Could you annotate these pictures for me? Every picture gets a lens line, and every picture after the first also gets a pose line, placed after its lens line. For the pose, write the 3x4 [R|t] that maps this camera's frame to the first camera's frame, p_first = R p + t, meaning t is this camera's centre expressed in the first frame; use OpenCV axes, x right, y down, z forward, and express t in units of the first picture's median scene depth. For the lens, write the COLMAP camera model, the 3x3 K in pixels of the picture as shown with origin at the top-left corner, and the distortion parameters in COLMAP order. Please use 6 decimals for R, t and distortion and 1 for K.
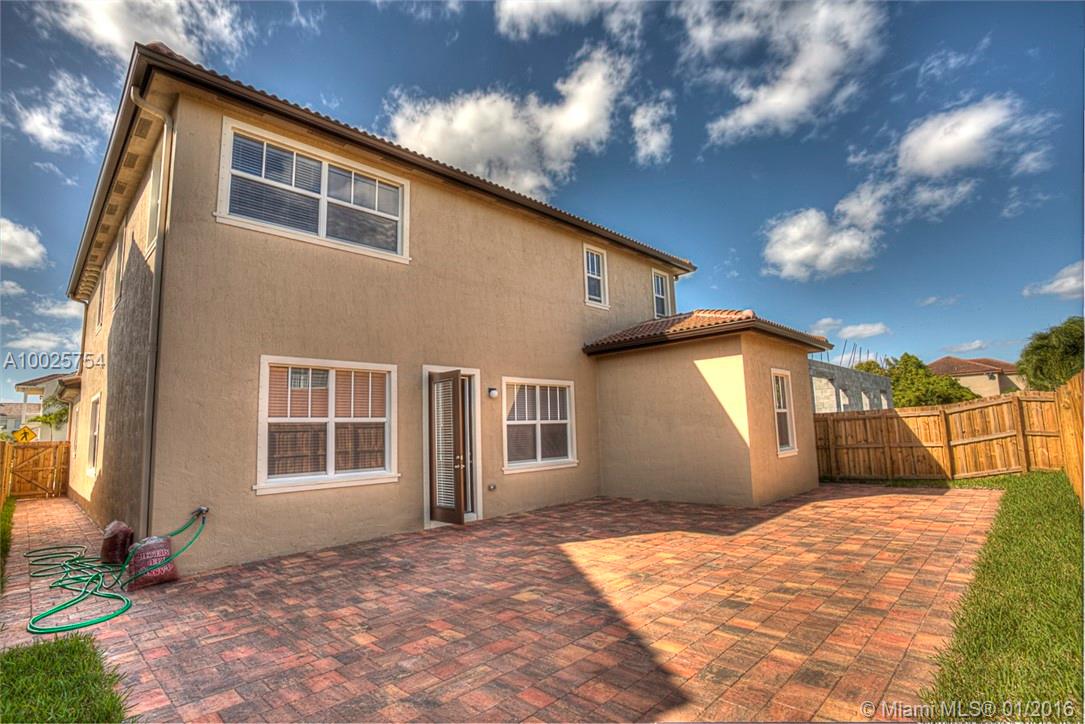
lens RADIAL K [[524.2, 0, 548.1], [0, 524.2, 358.8], [0, 0, 1]] dist [-0.046735, 0.010356]
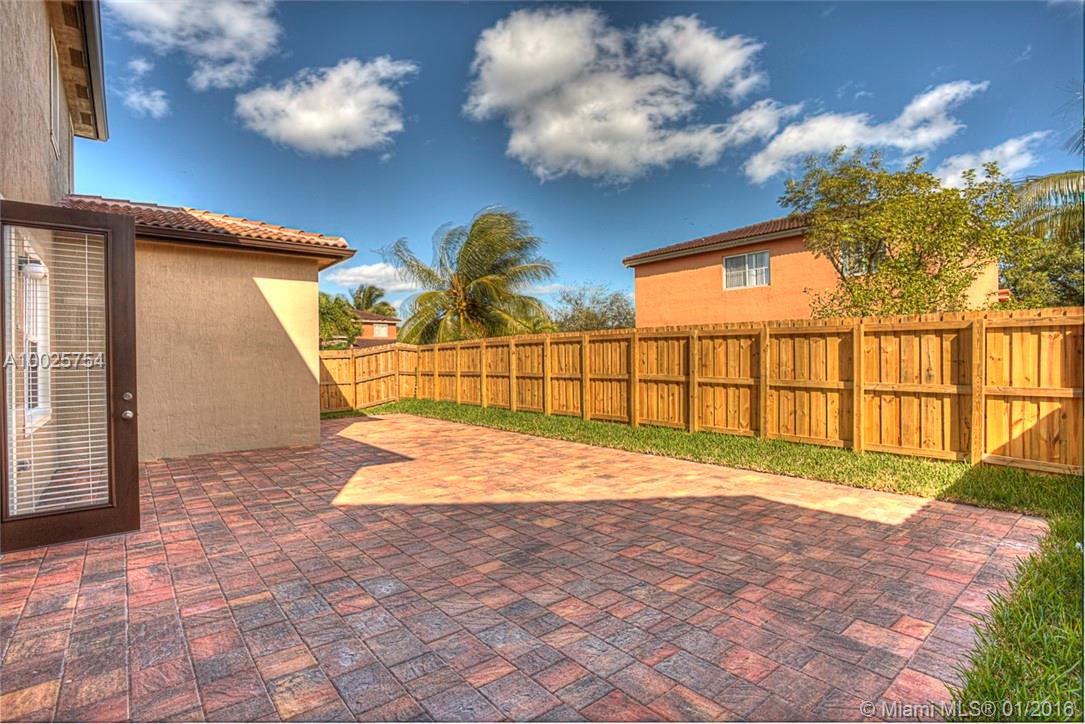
lens RADIAL K [[524.2, 0, 544.7], [0, 524.2, 363.5], [0, 0, 1]] dist [-0.046735, 0.010356]
pose [[0.099506, 0.030329, 0.994575, -1.042005], [-0.130153, 0.991345, -0.017209, 0.201719], [-0.986488, -0.127735, 0.102592, 1.000430]]
